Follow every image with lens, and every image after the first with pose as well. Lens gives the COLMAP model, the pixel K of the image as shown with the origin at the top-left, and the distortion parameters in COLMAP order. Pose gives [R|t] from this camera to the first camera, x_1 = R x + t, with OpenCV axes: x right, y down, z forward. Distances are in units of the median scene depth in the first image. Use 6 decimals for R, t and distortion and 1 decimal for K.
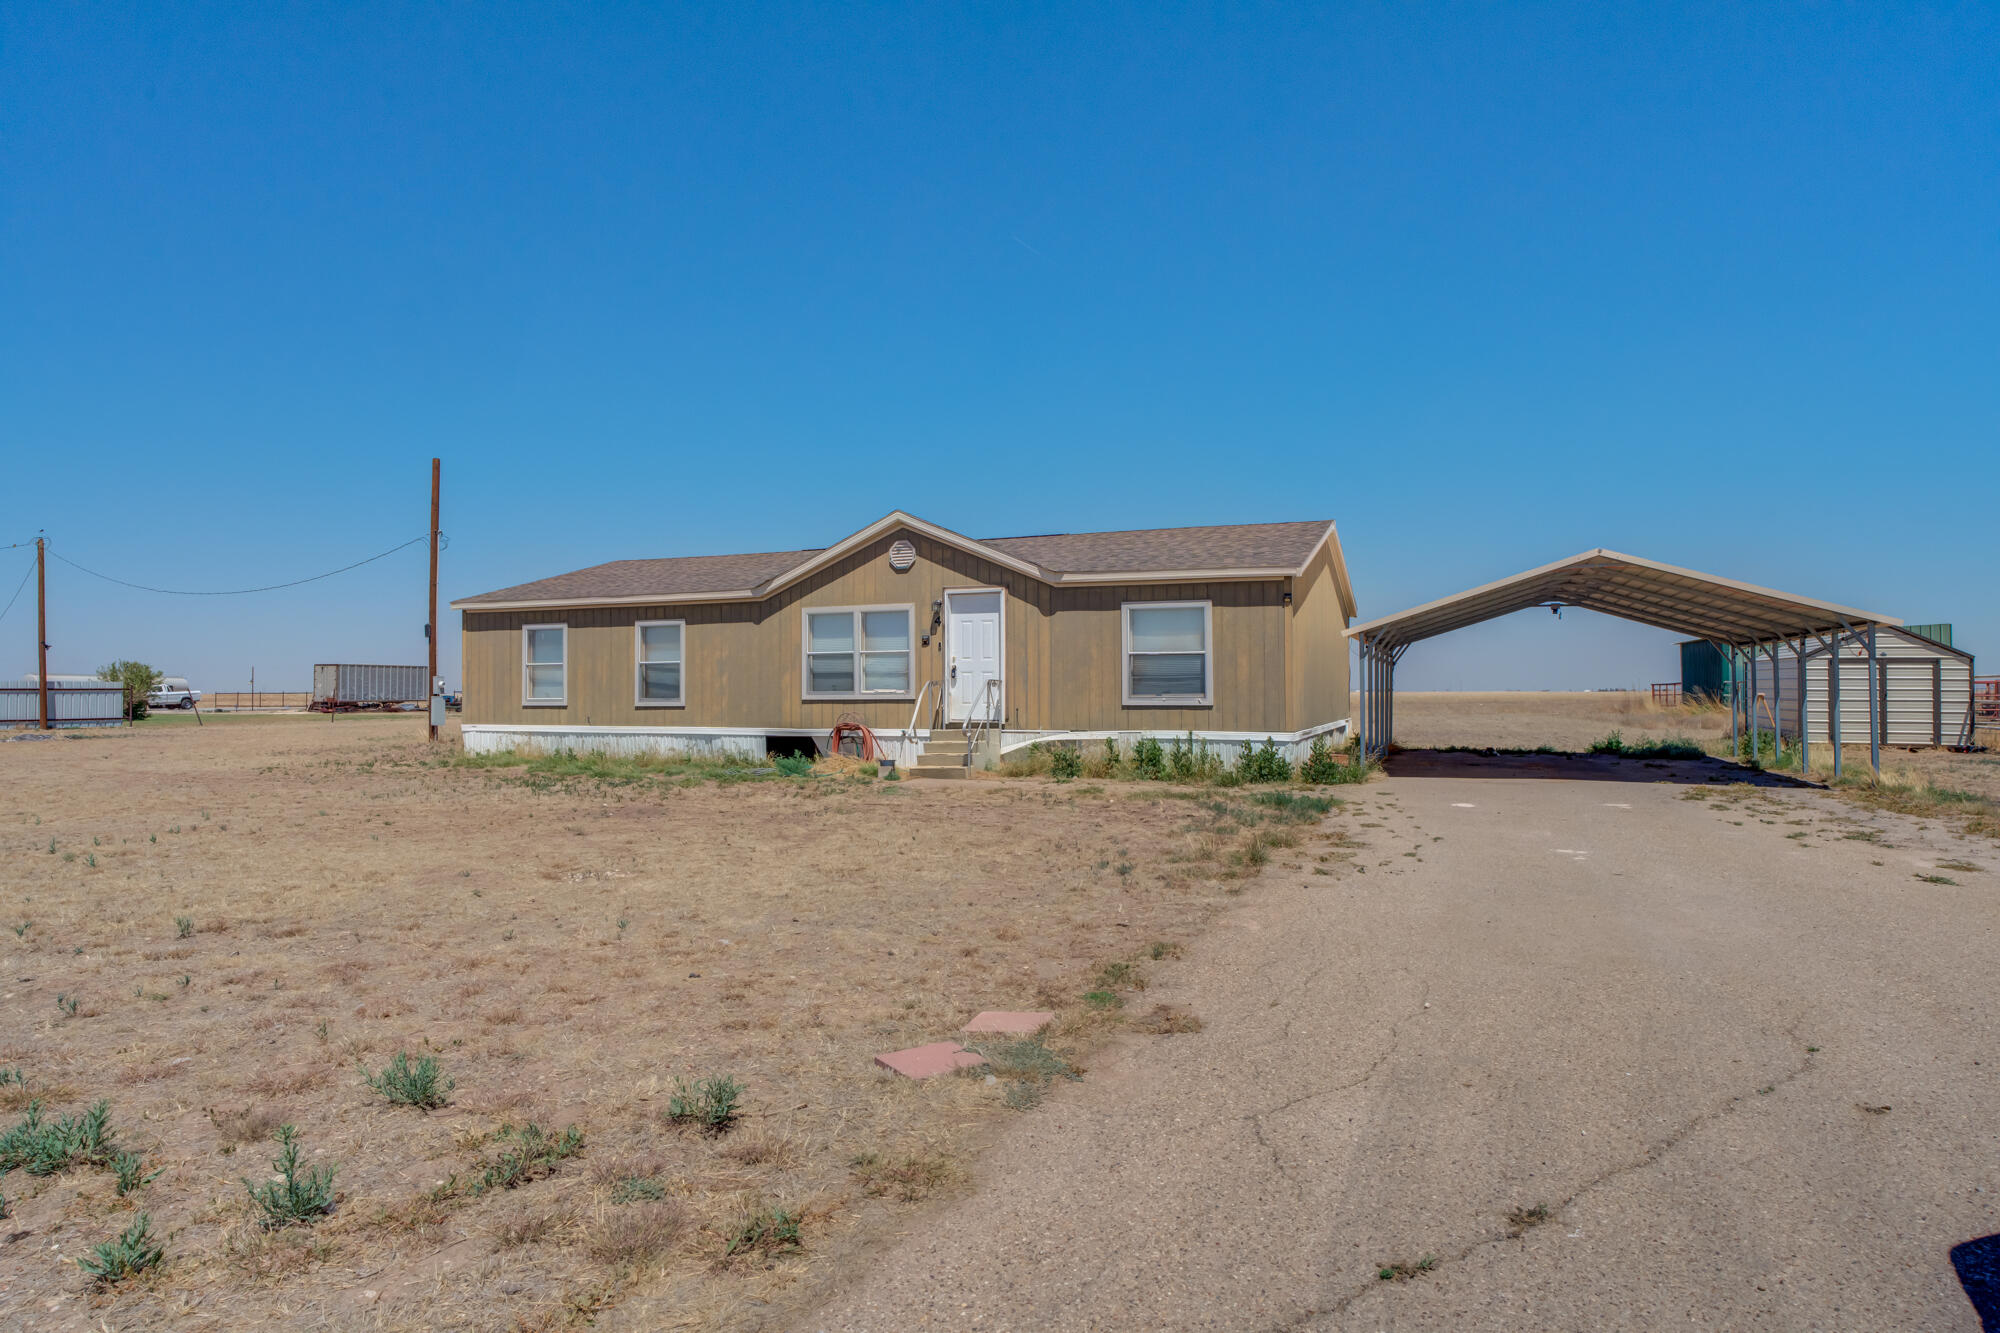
lens RADIAL K [[1265.5, 0, 1000.0], [0, 1265.5, 666.5], [0, 0, 1]] dist [-0.001144, 0.028052]
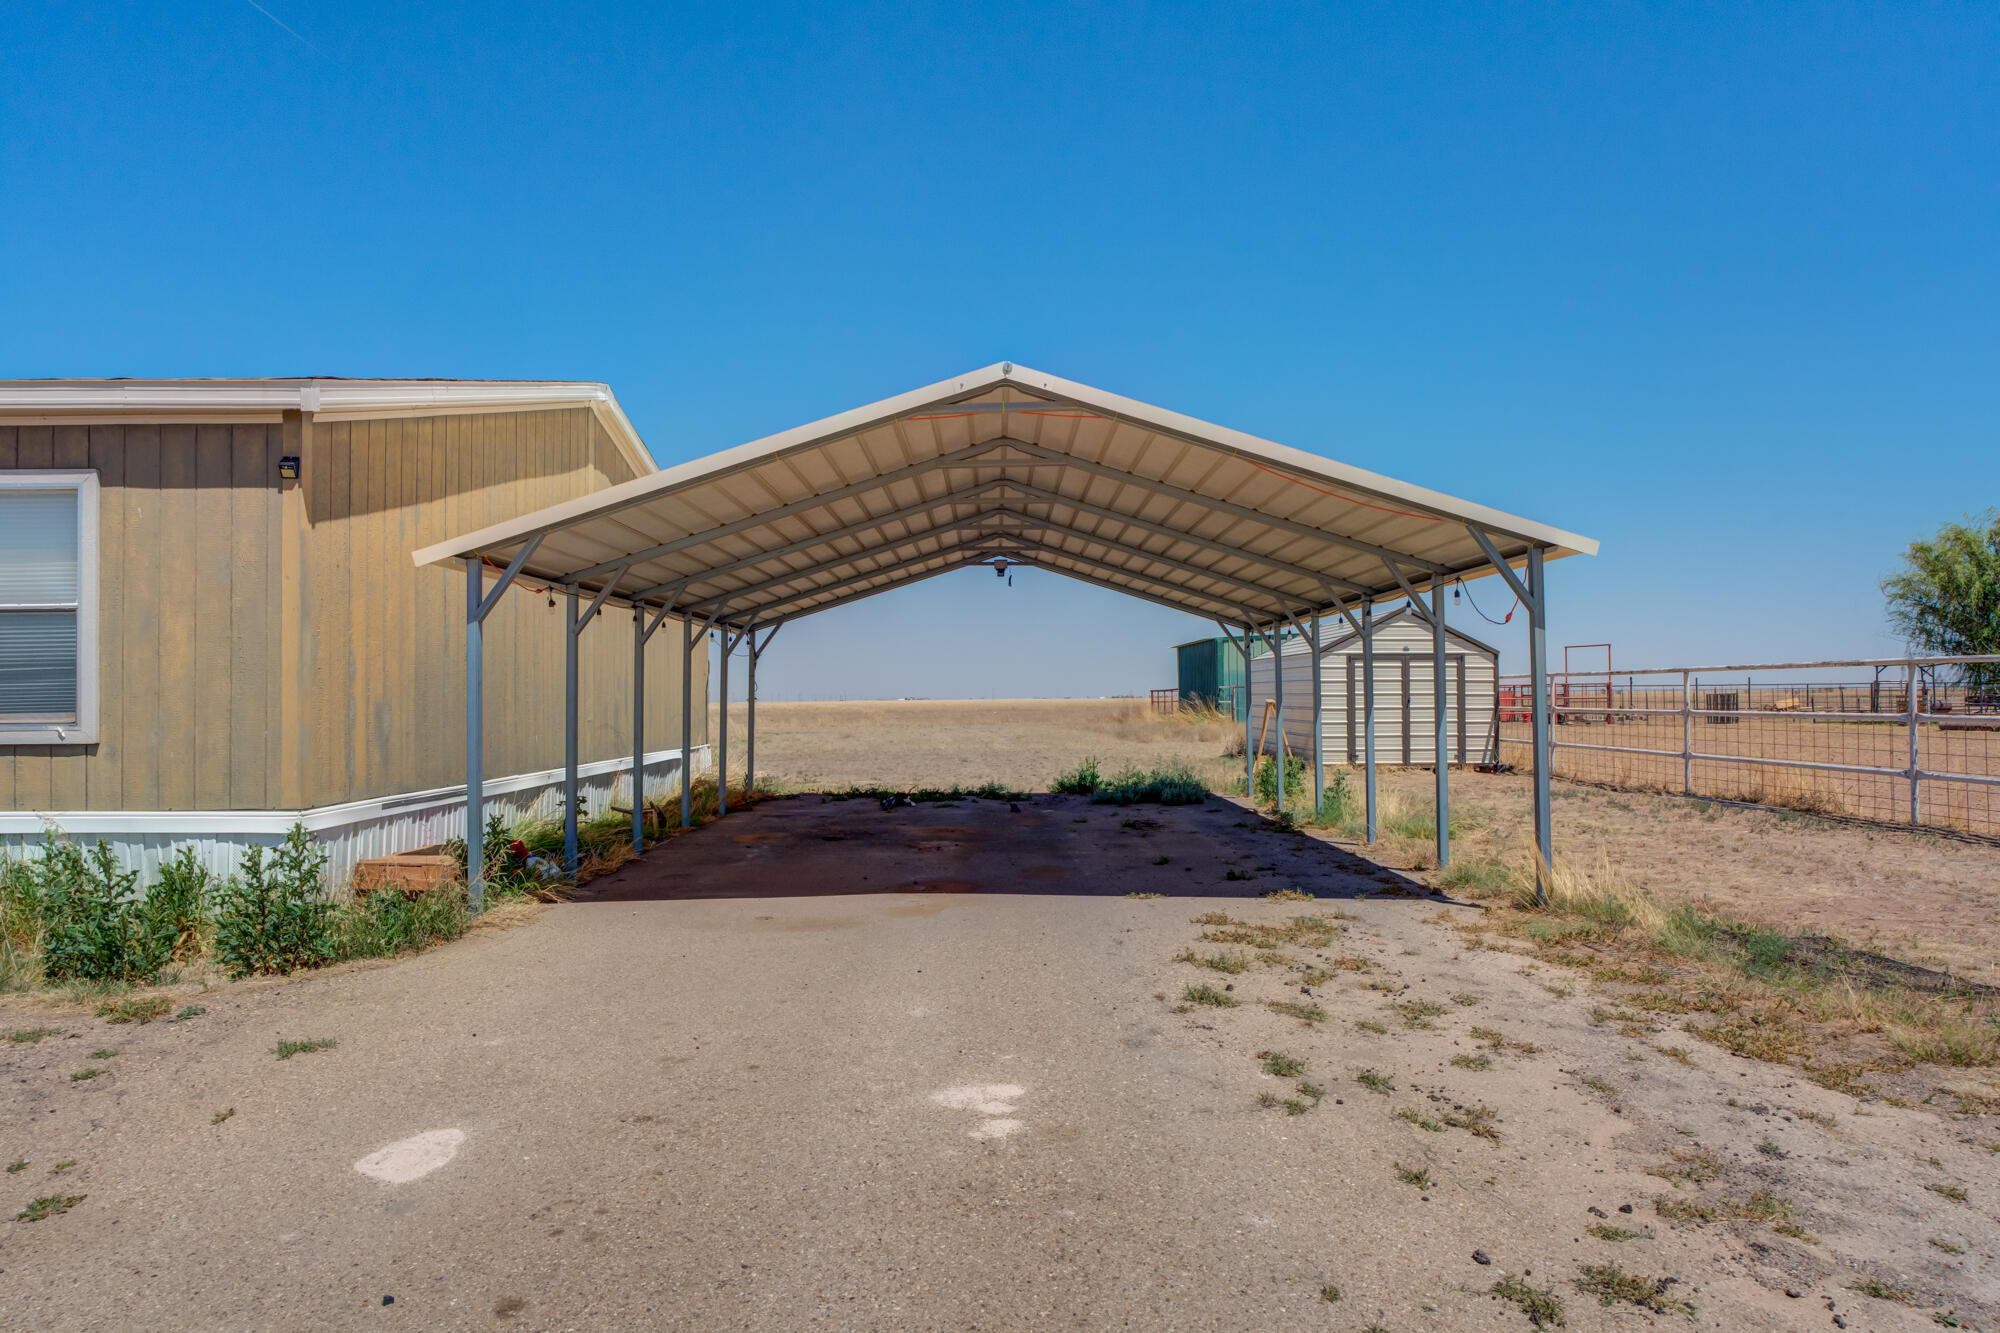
lens RADIAL K [[1265.5, 0, 1000.0], [0, 1265.5, 666.5], [0, 0, 1]] dist [-0.001144, 0.028052]
pose [[0.938310, 0.001938, 0.345790, 0.208358], [0.000640, 0.999973, -0.007342, 0.007480], [-0.345794, 0.007110, 0.938283, 0.387252]]
